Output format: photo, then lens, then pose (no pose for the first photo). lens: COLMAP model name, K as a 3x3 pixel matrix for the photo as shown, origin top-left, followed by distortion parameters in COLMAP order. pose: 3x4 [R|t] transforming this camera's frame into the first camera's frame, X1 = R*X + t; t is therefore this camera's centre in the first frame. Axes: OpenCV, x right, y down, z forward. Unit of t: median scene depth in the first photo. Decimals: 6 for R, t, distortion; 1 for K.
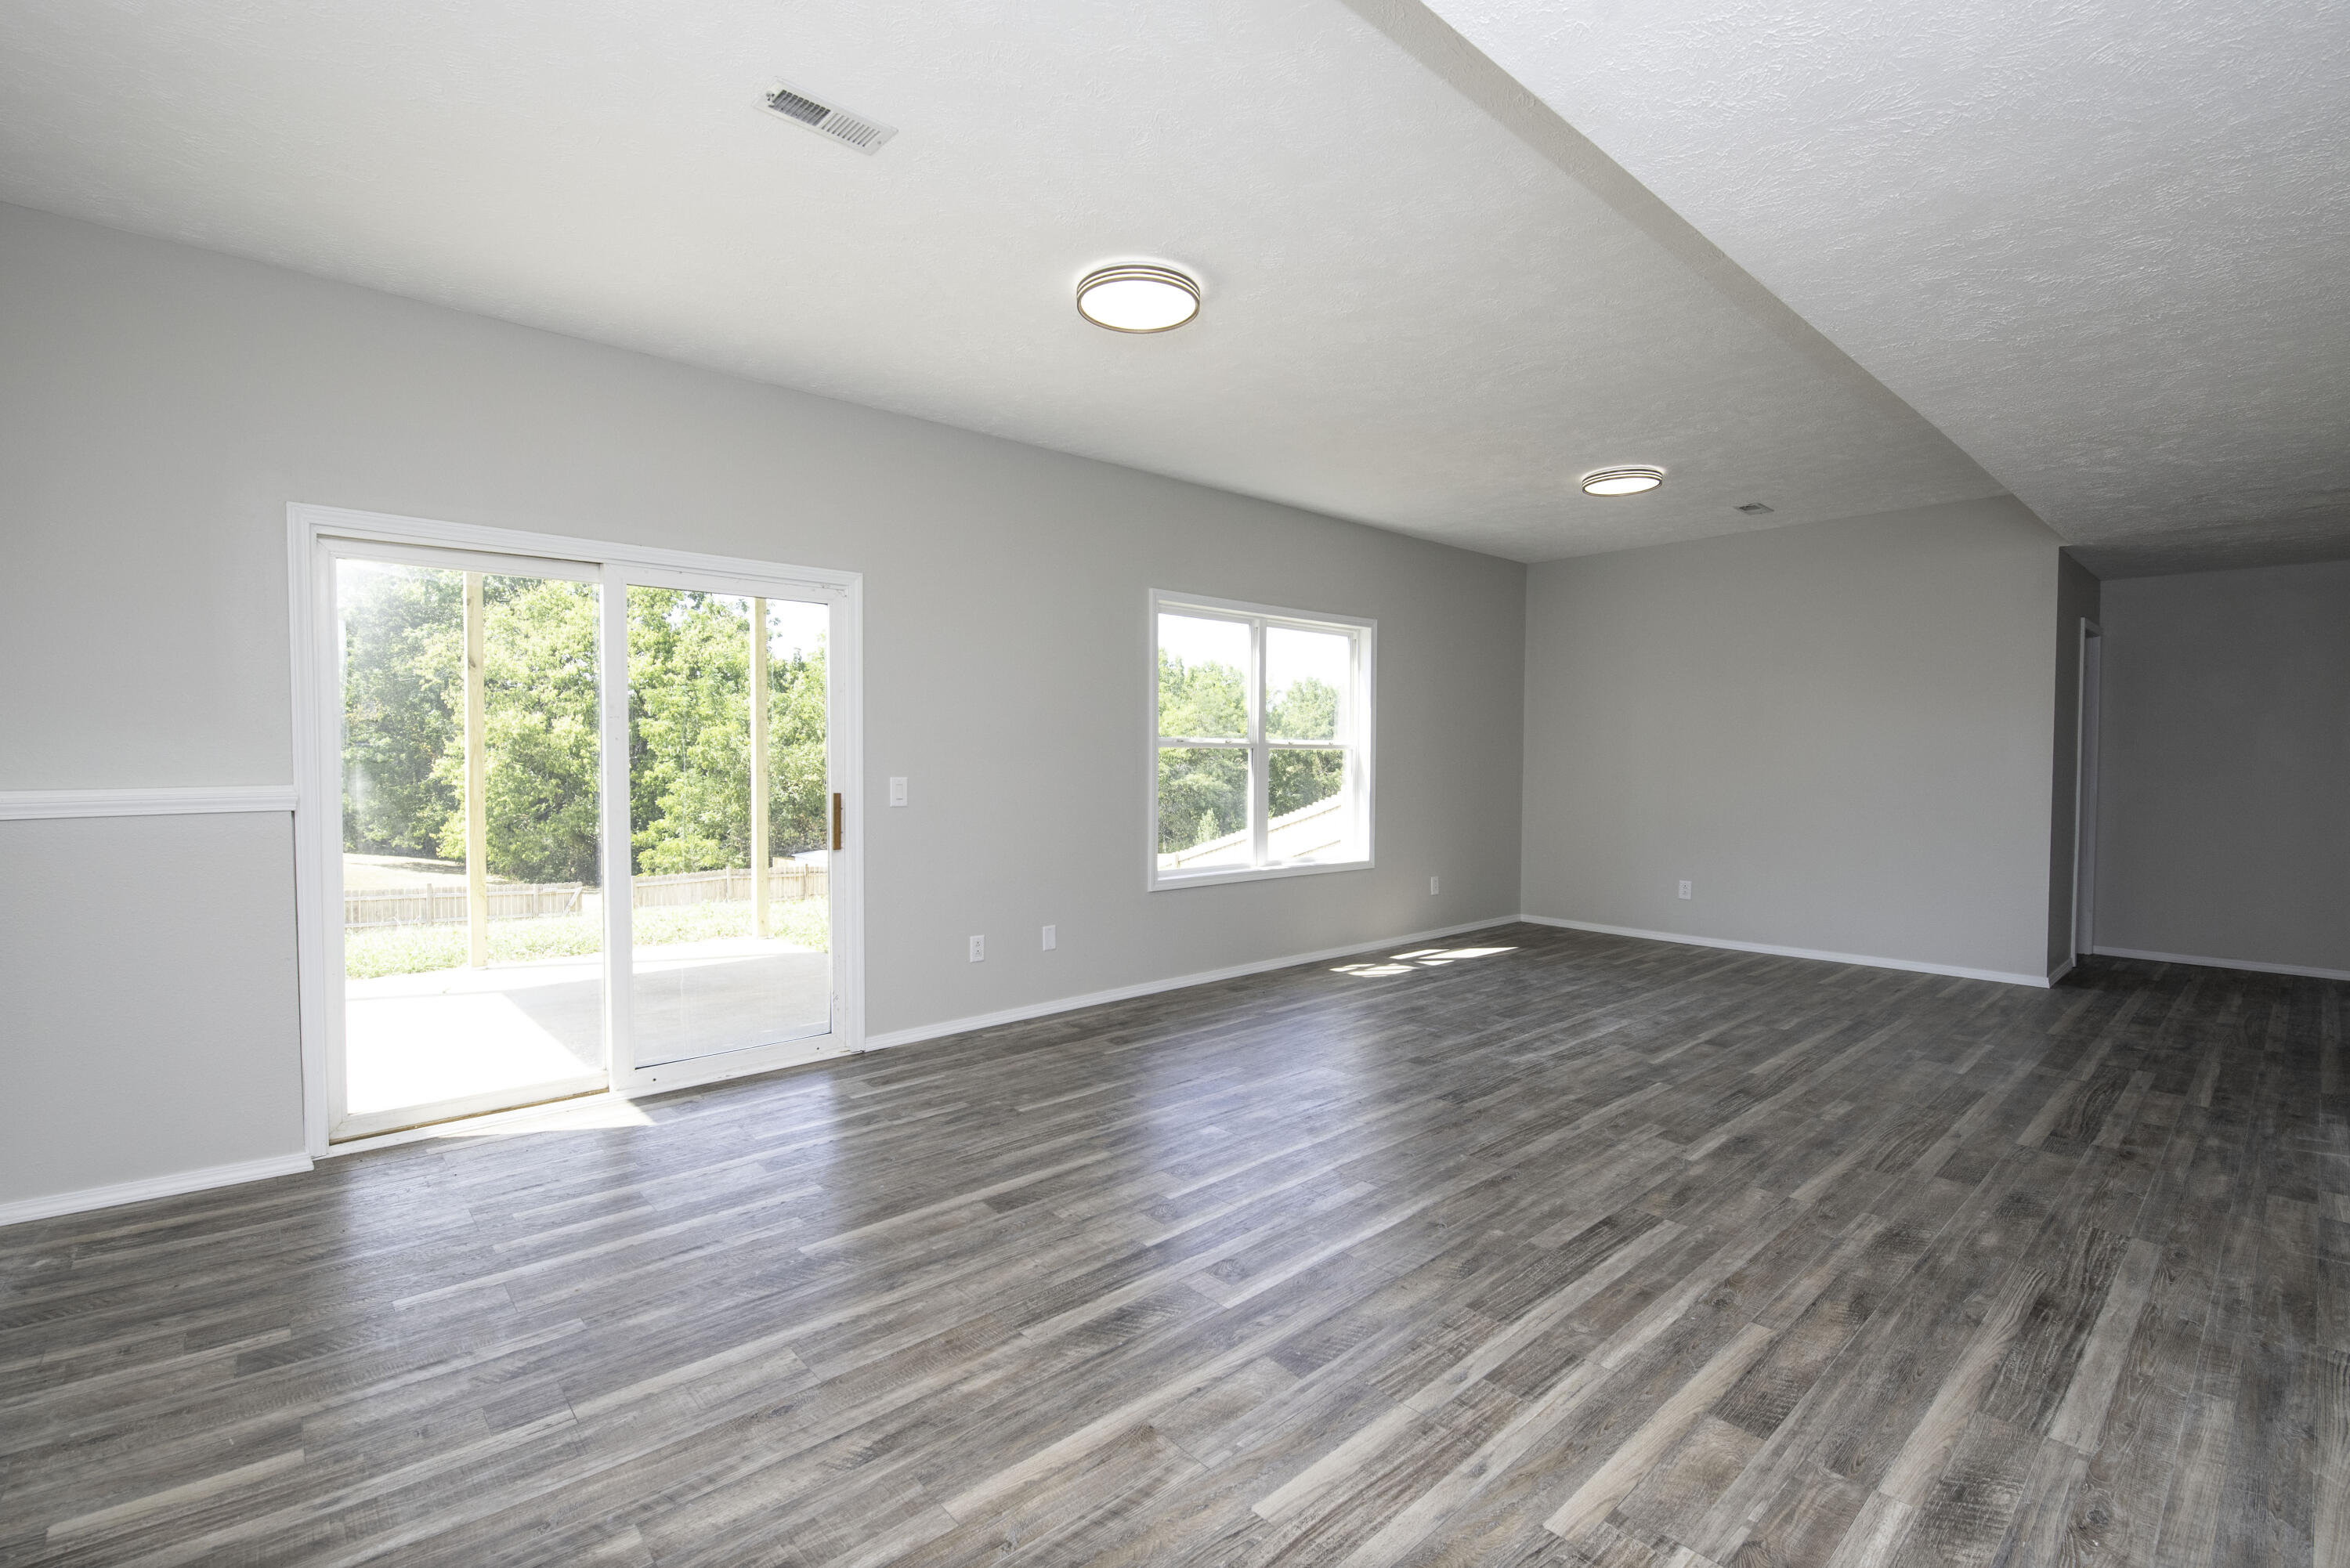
lens RADIAL K [[1033.1, 0, 1189.7], [0, 1033.1, 784.2], [0, 0, 1]] dist [-0.014258, -0.004124]
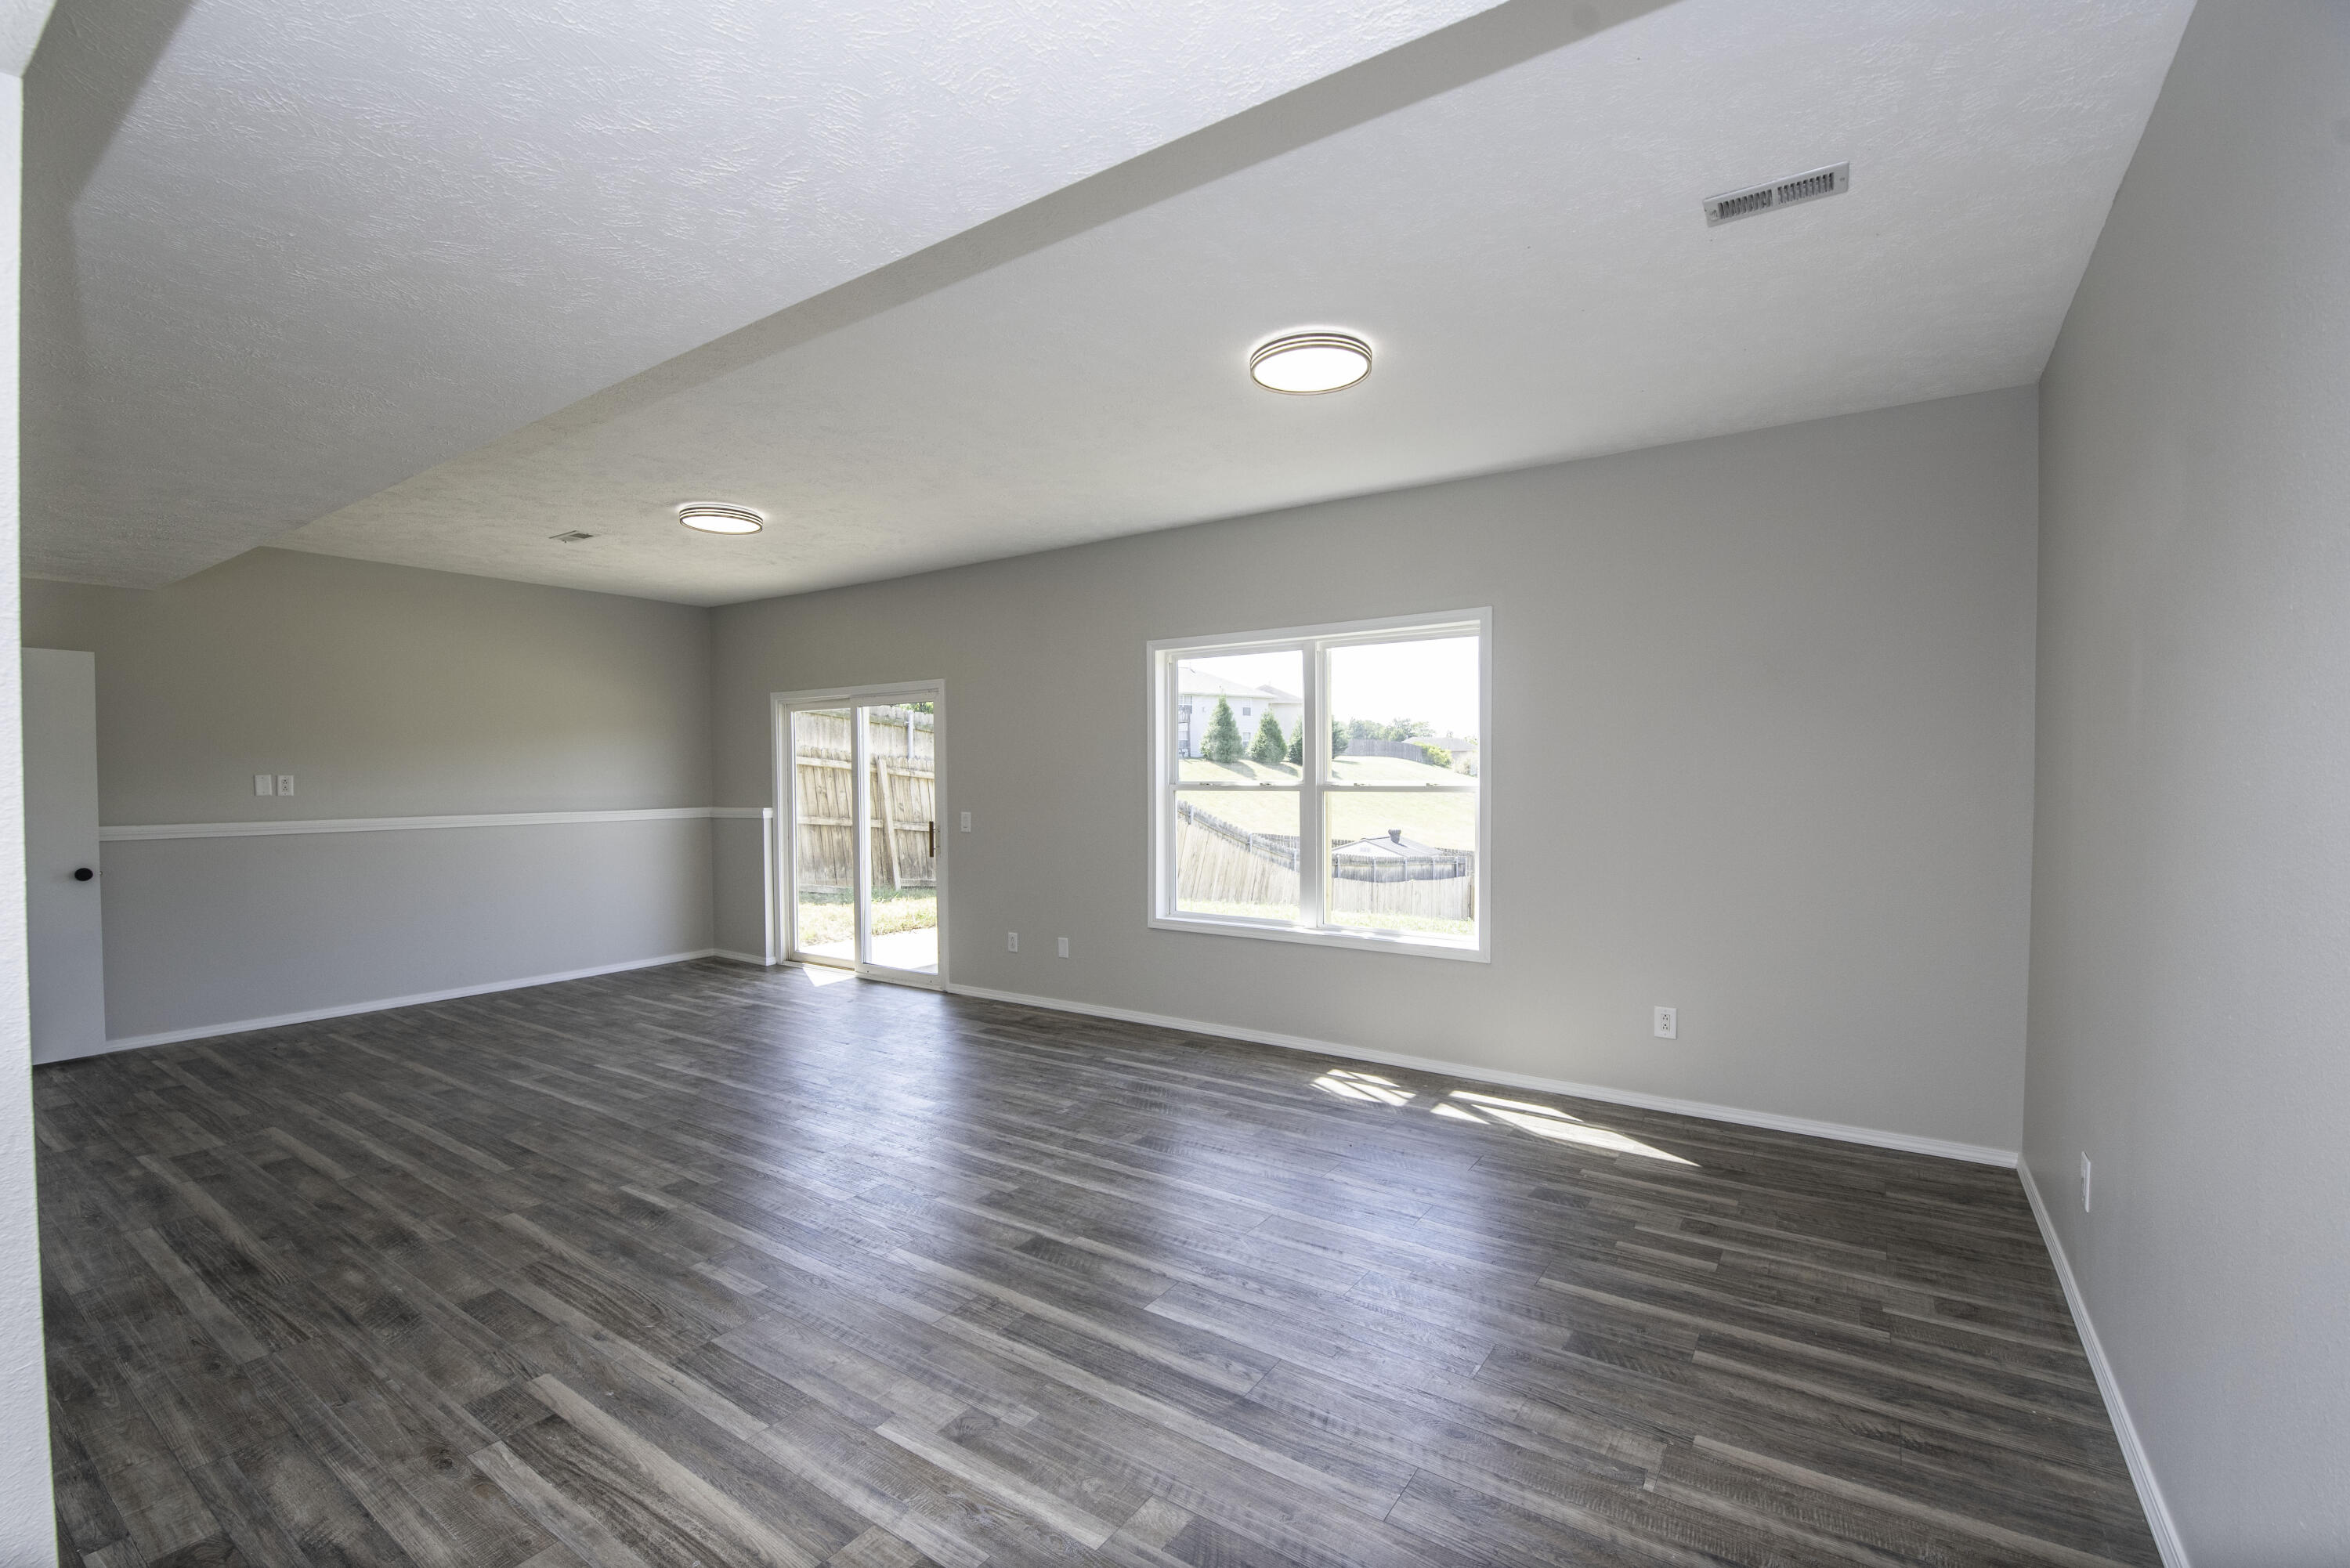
lens RADIAL K [[1033.1, 0, 1189.8], [0, 1033.1, 786.1], [0, 0, 1]] dist [-0.014258, -0.004124]
pose [[0.243035, 0.003939, -0.970009, 1.812950], [-0.023735, 0.999716, -0.001887, -0.073251], [0.969727, 0.023482, 0.243060, 1.413369]]
